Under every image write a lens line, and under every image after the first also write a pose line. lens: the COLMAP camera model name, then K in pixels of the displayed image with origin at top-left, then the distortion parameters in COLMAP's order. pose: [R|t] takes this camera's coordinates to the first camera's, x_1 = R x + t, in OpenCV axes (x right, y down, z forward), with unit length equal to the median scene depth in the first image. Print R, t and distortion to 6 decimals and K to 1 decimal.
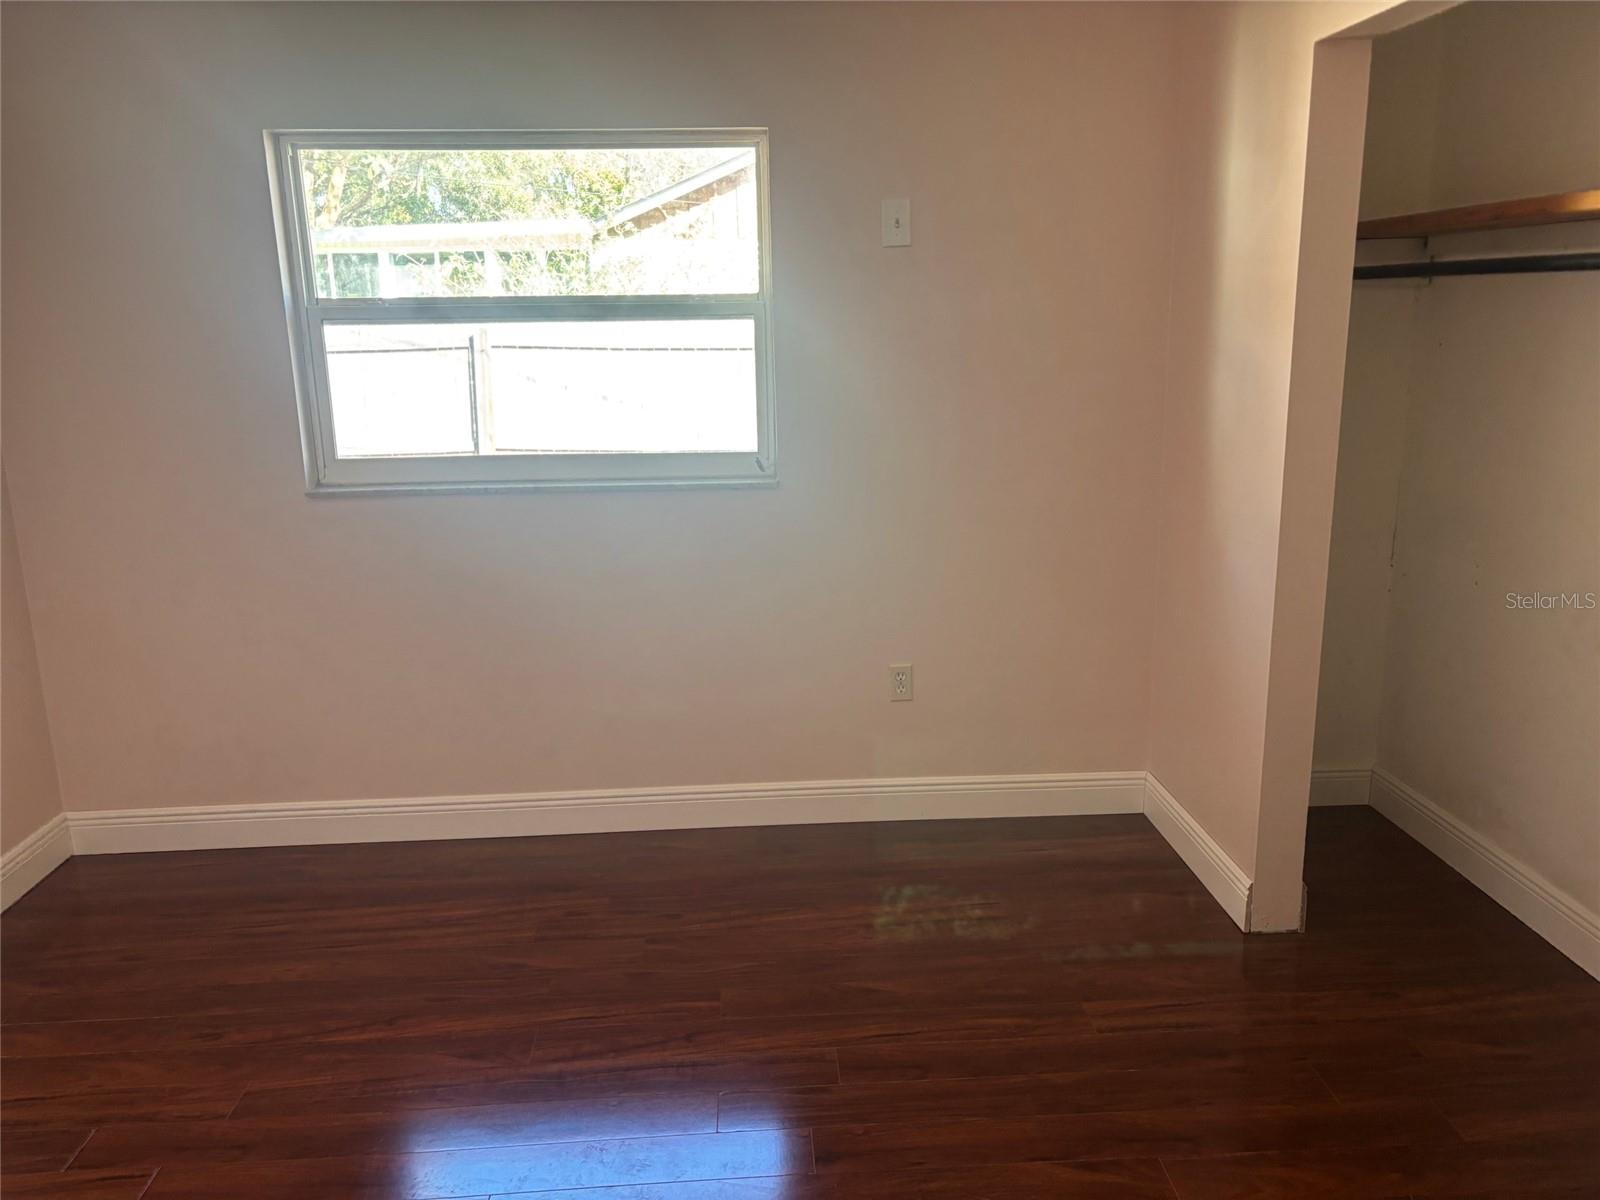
lens RADIAL K [[1226.5, 0, 800.0], [0, 1226.5, 600.0], [0, 0, 1]] dist [0.035640, -0.000038]
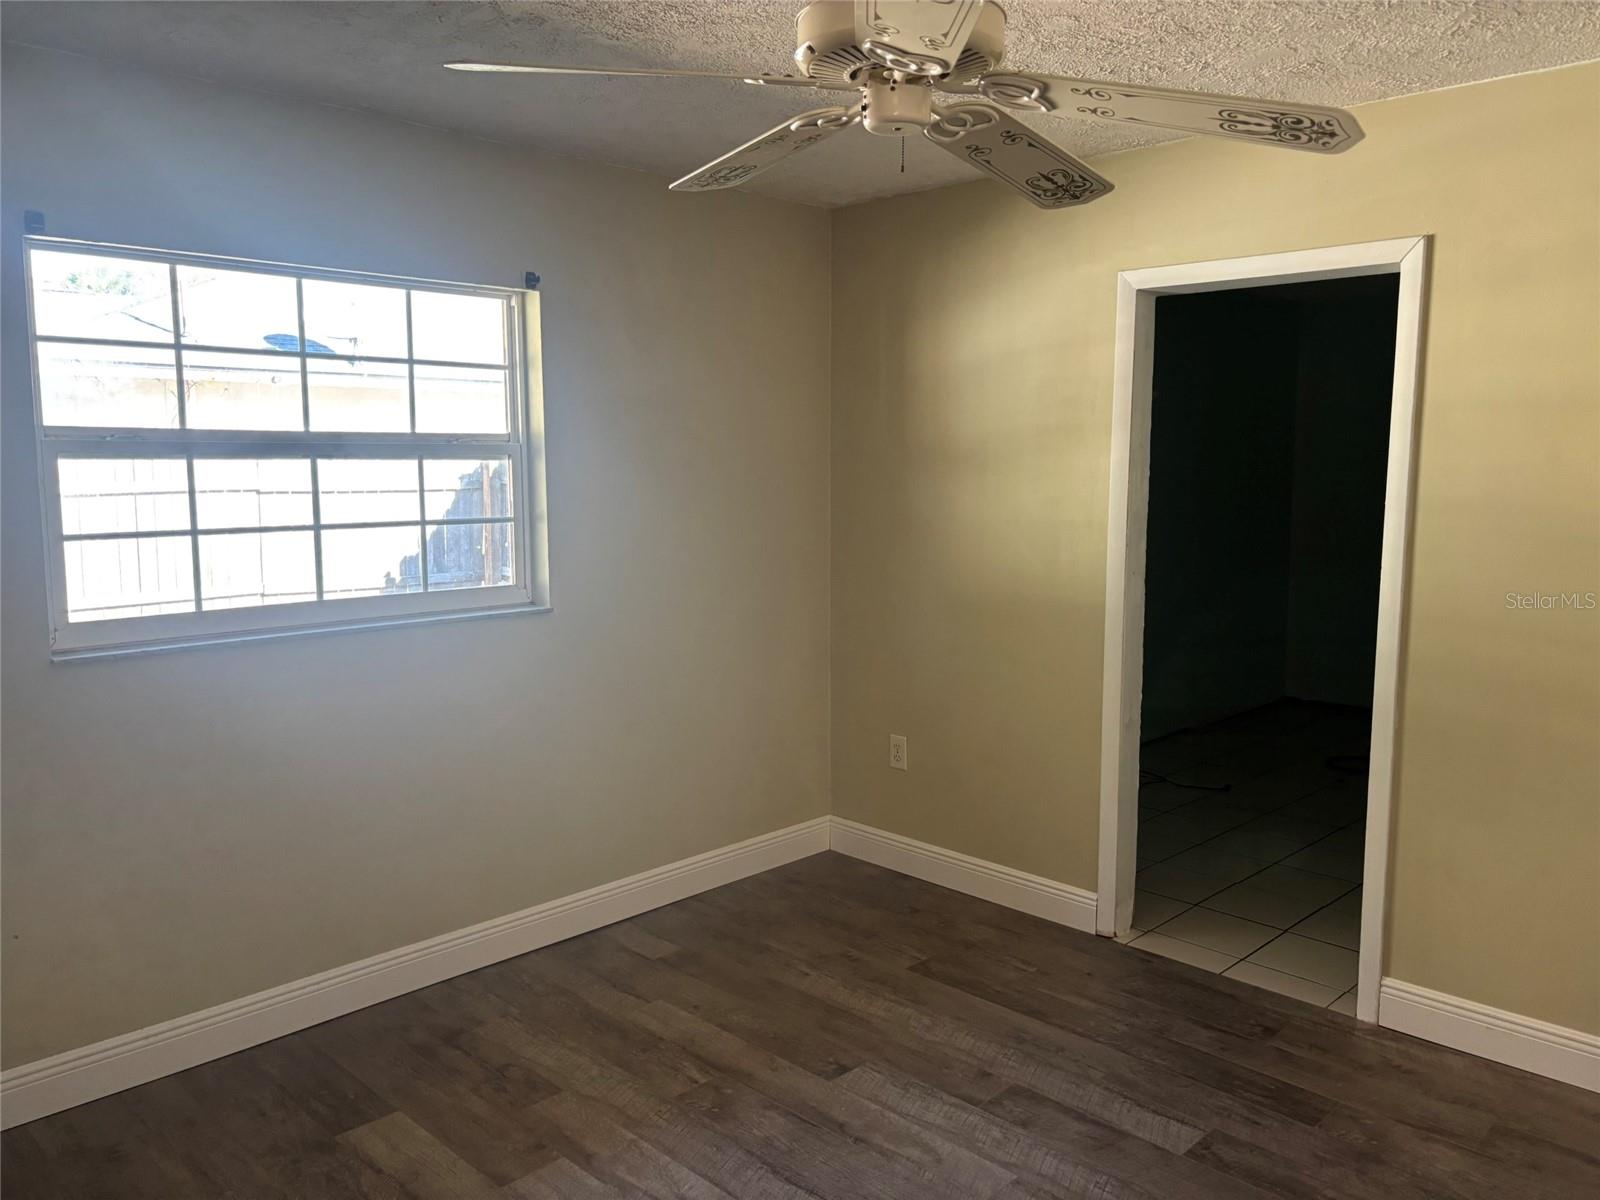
lens RADIAL K [[1226.5, 0, 800.0], [0, 1226.5, 600.0], [0, 0, 1]] dist [0.035640, -0.000038]
pose [[0.734970, -0.074538, 0.673991, -0.565176], [0.153801, 0.986361, -0.058633, -0.007921], [-0.660428, 0.146754, 0.736409, 0.076372]]
